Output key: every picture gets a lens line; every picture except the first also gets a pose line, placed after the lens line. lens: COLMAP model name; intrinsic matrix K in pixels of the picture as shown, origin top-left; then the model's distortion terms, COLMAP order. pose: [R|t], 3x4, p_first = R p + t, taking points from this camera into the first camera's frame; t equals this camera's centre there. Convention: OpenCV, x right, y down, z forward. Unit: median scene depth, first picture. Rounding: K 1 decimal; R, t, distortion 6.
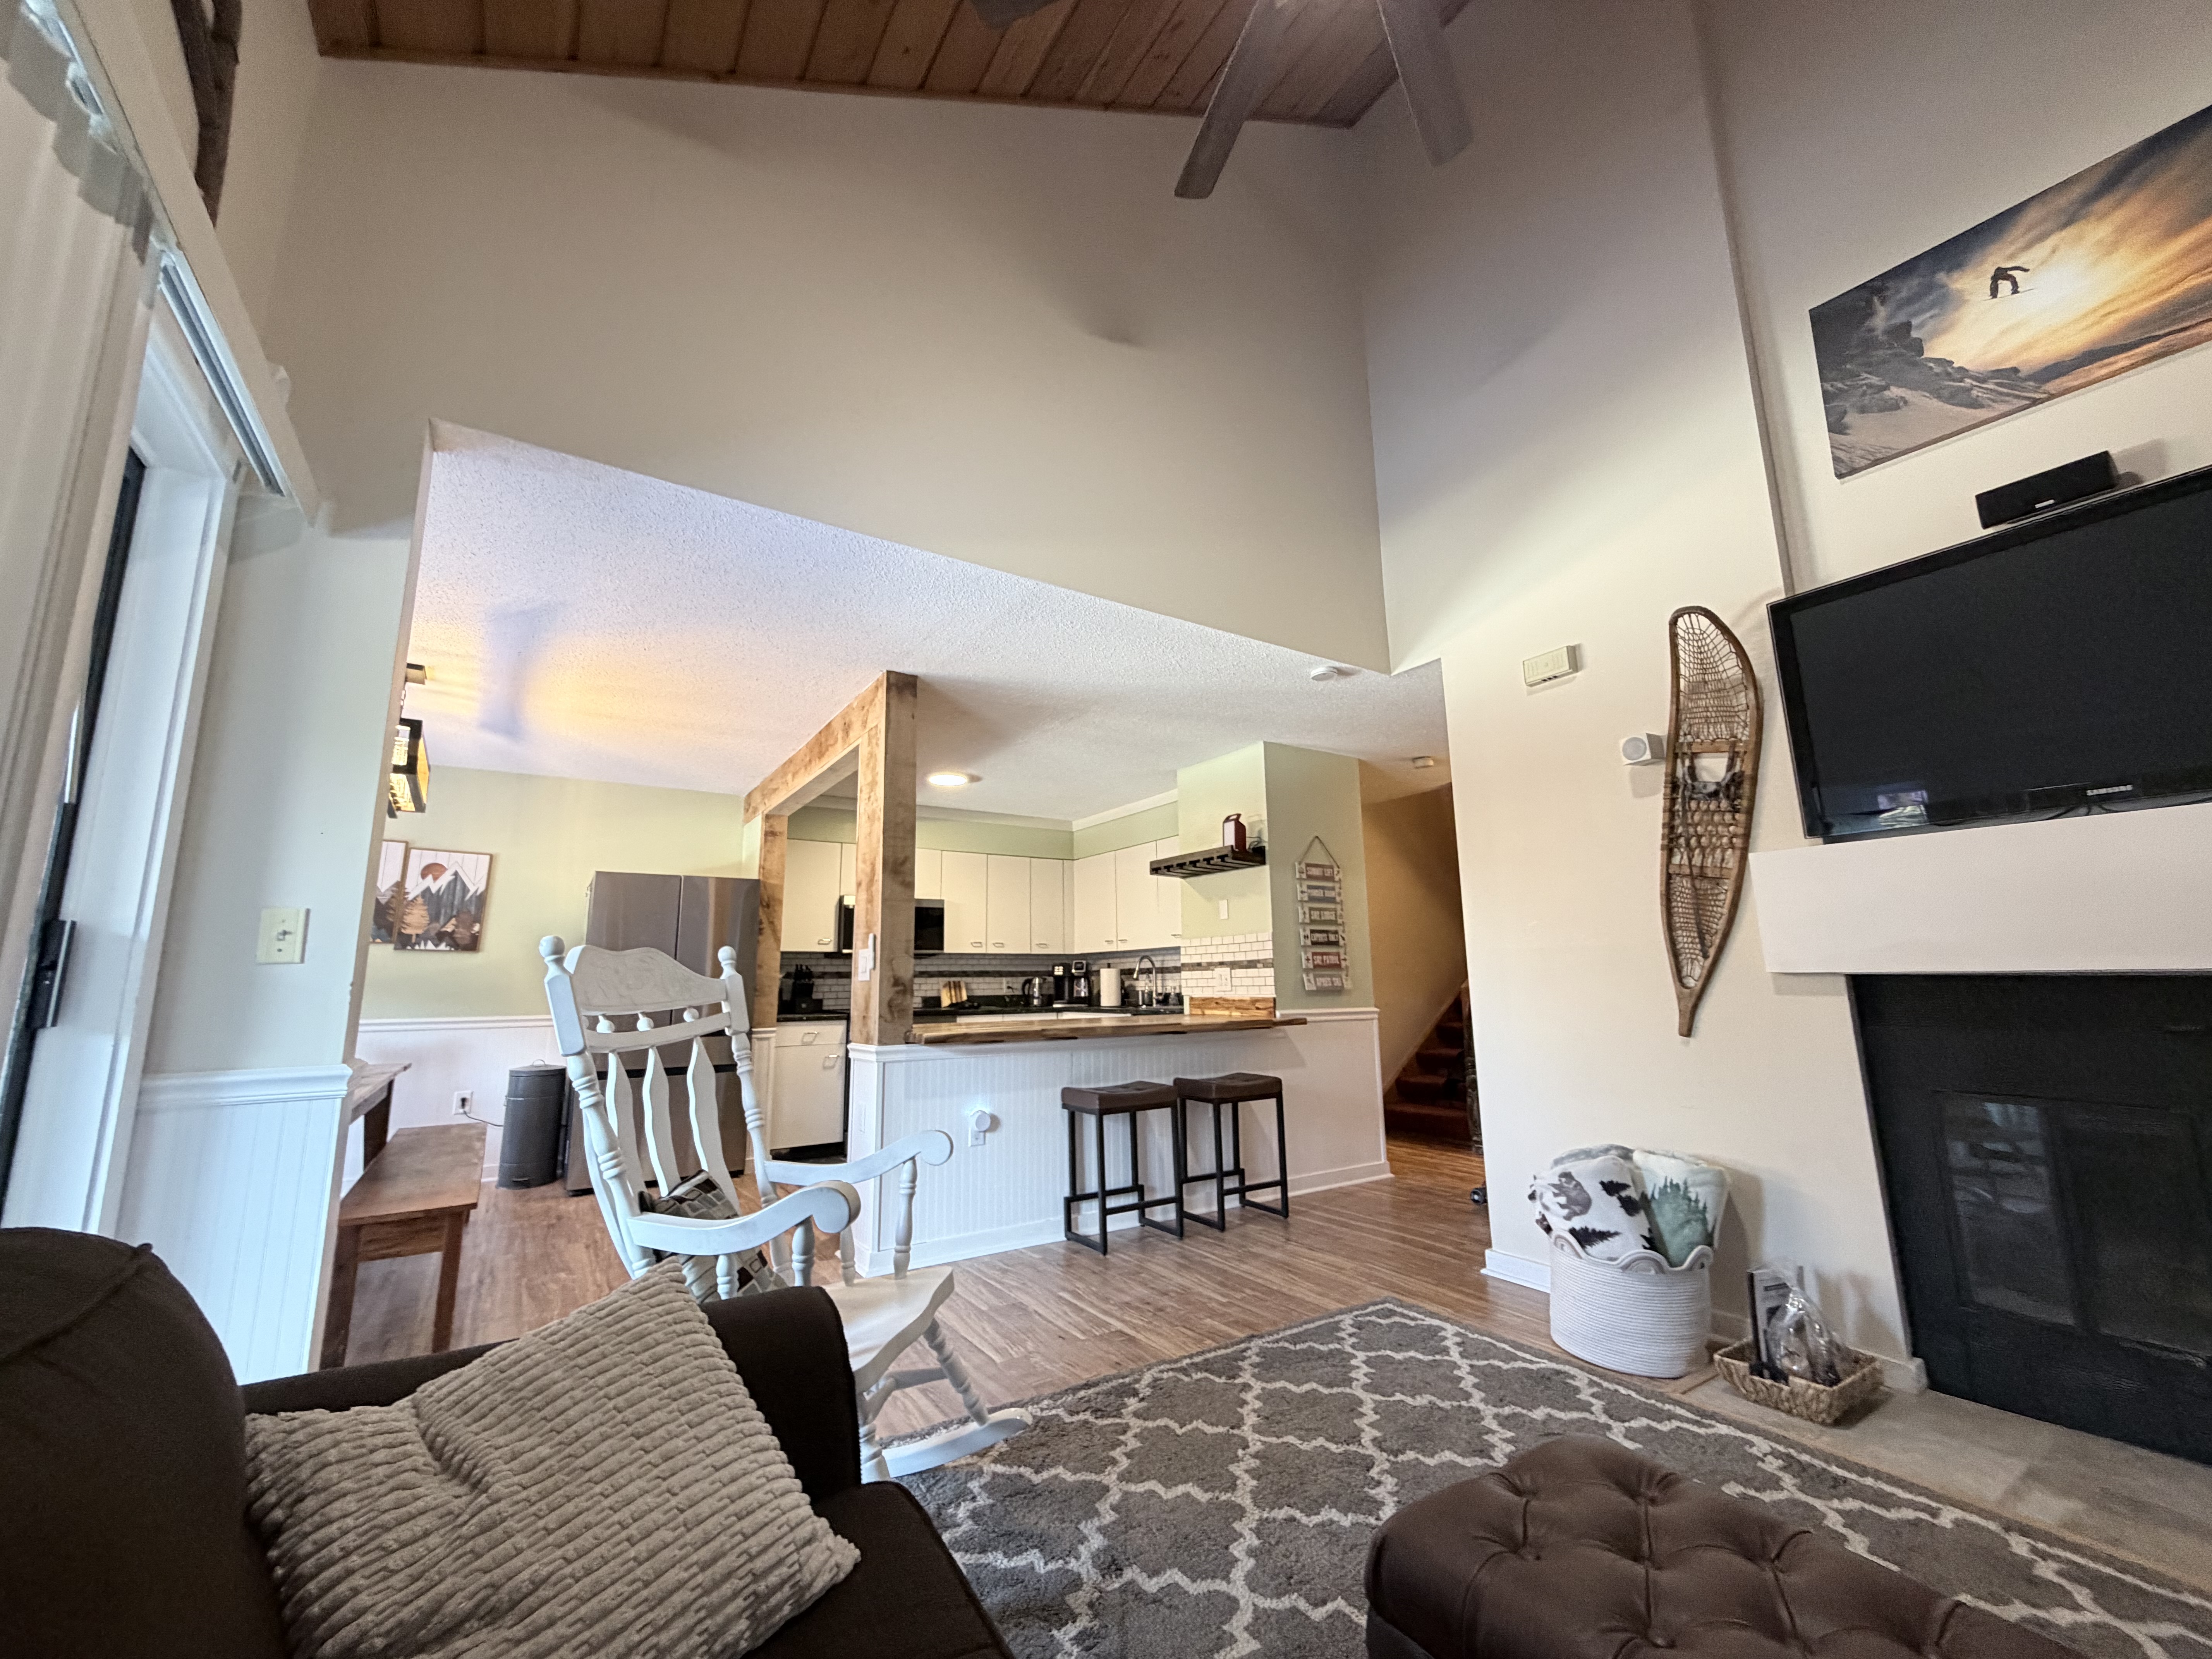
lens RADIAL K [[882.5, 0, 1099.7], [0, 882.5, 828.8], [0, 0, 1]] dist [0.003593, -0.001527]
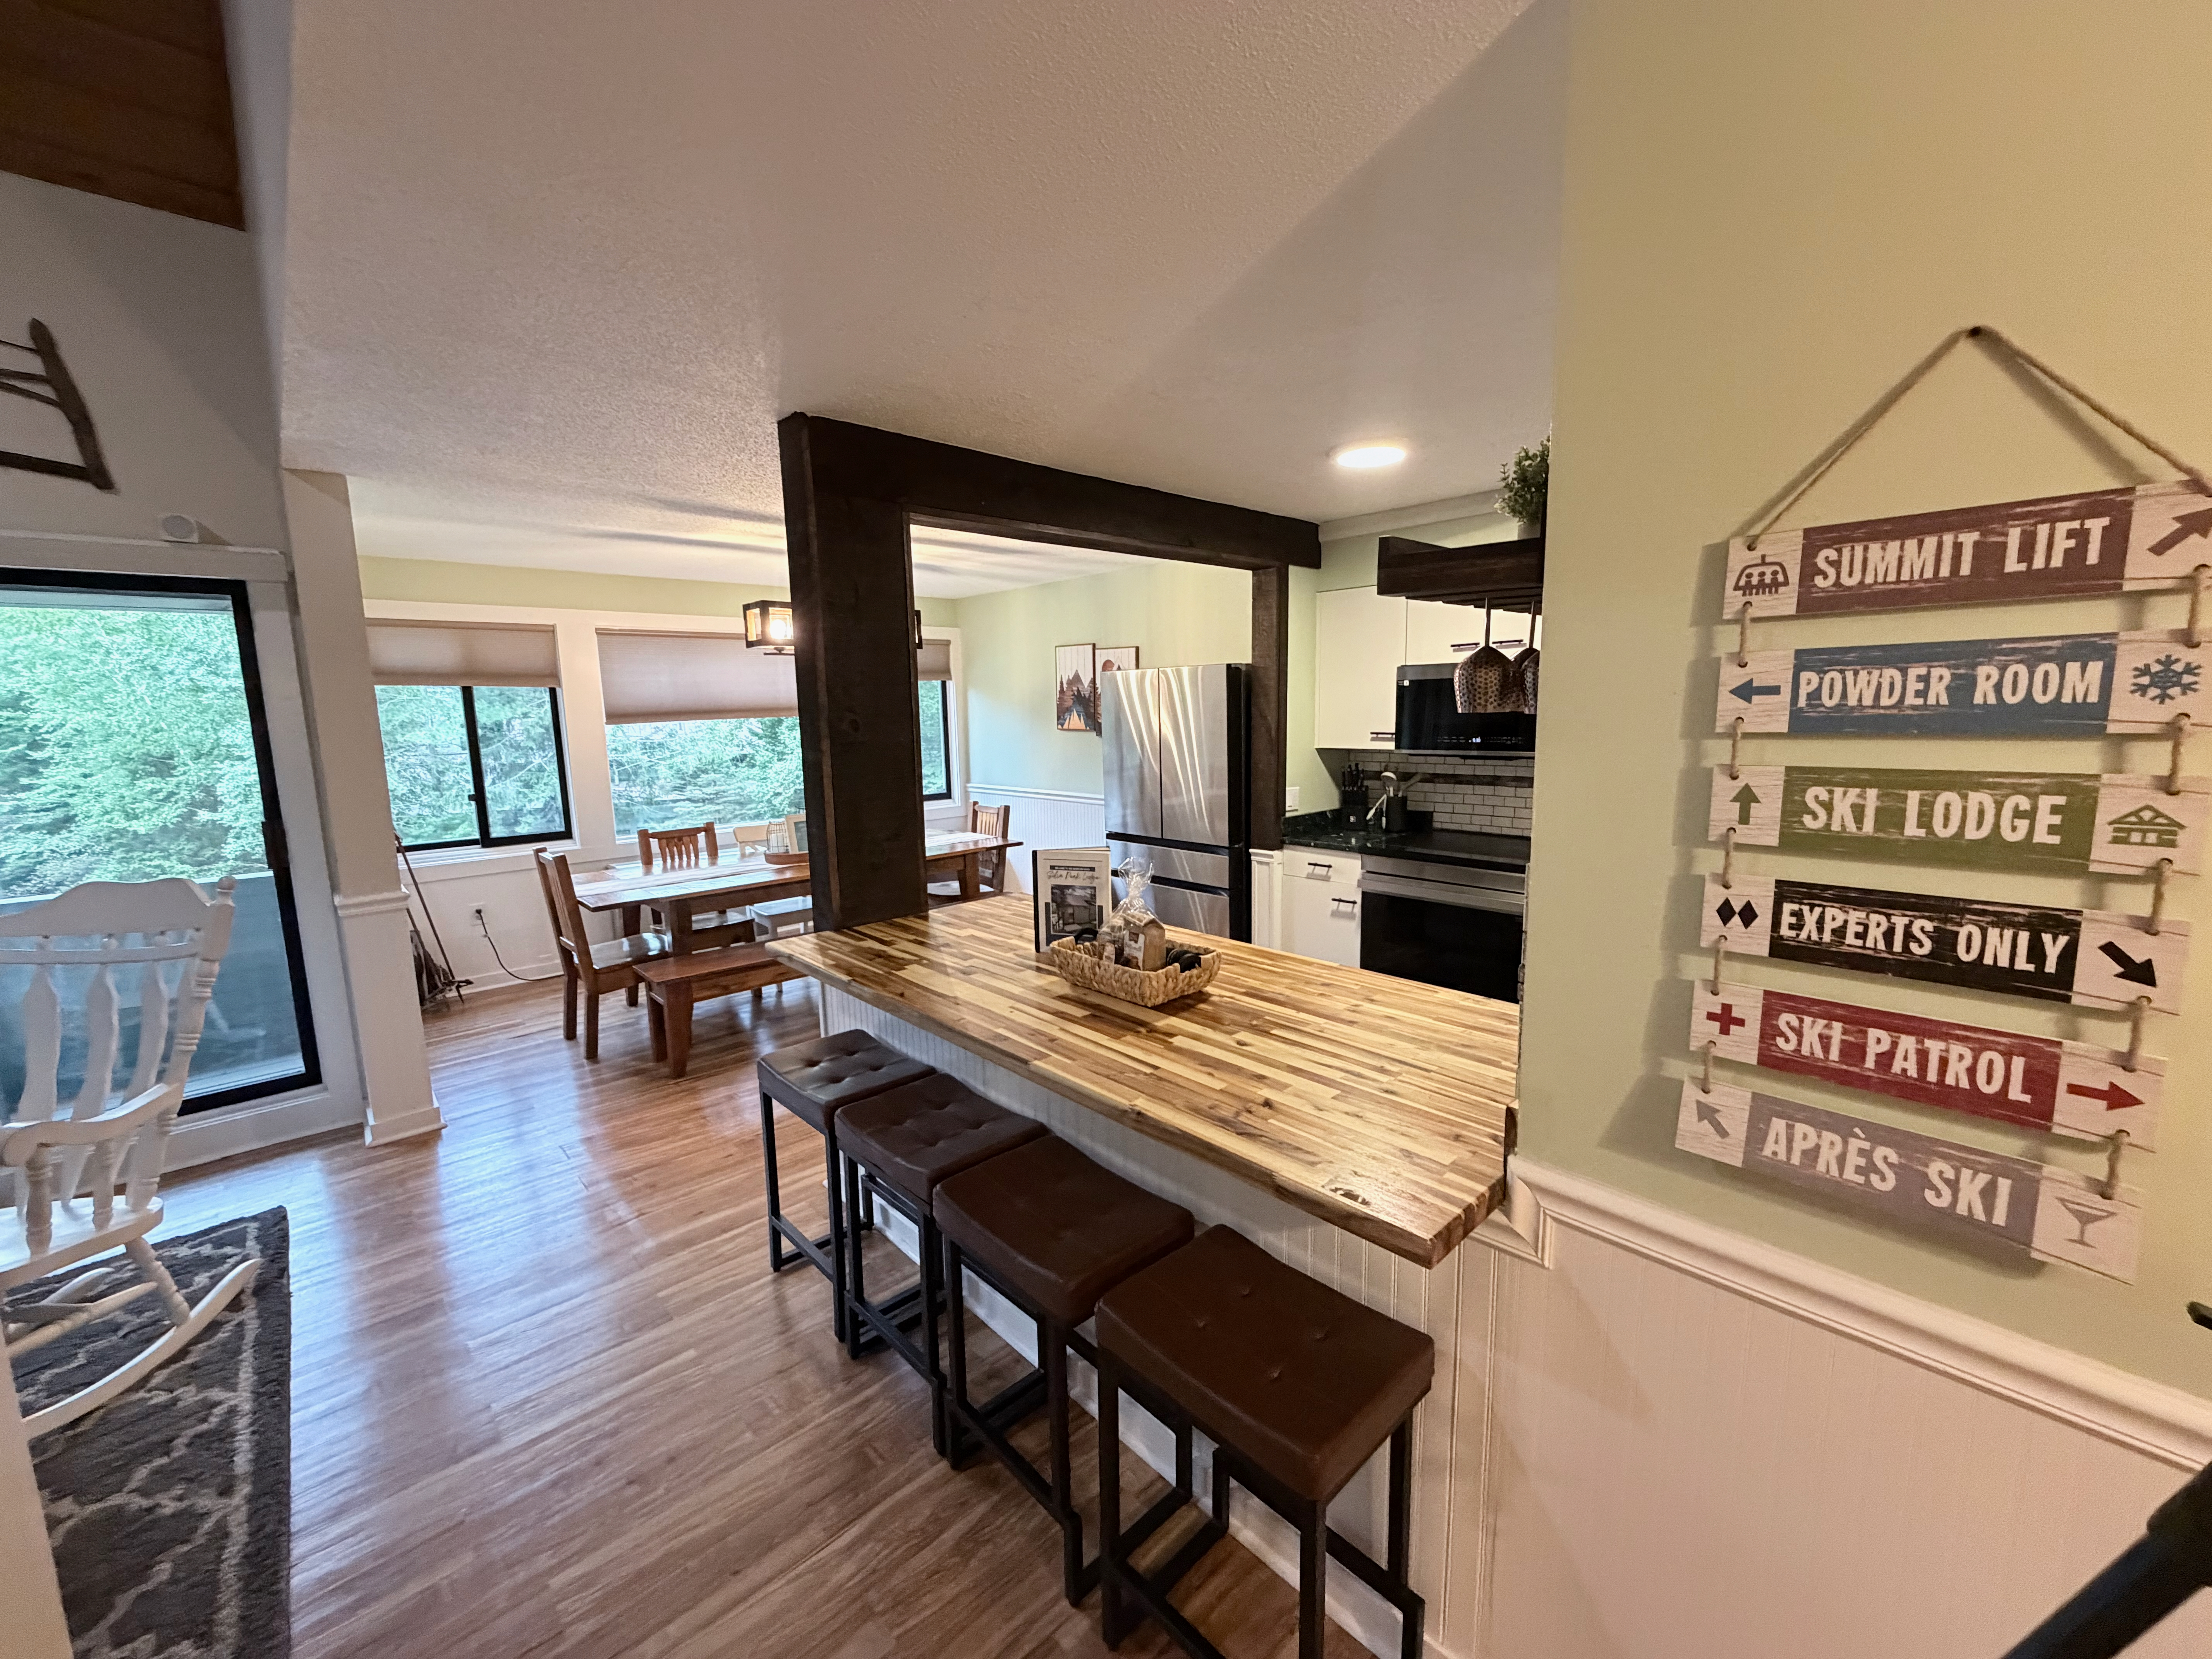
lens RADIAL K [[882.5, 0, 1095.1], [0, 882.5, 829.2], [0, 0, 1]] dist [0.003593, -0.001527]
pose [[0.173245, 0.148832, -0.973568, 0.403385], [0.192200, 0.964401, 0.181632, 0.038021], [0.965943, -0.218587, 0.138472, 0.828778]]
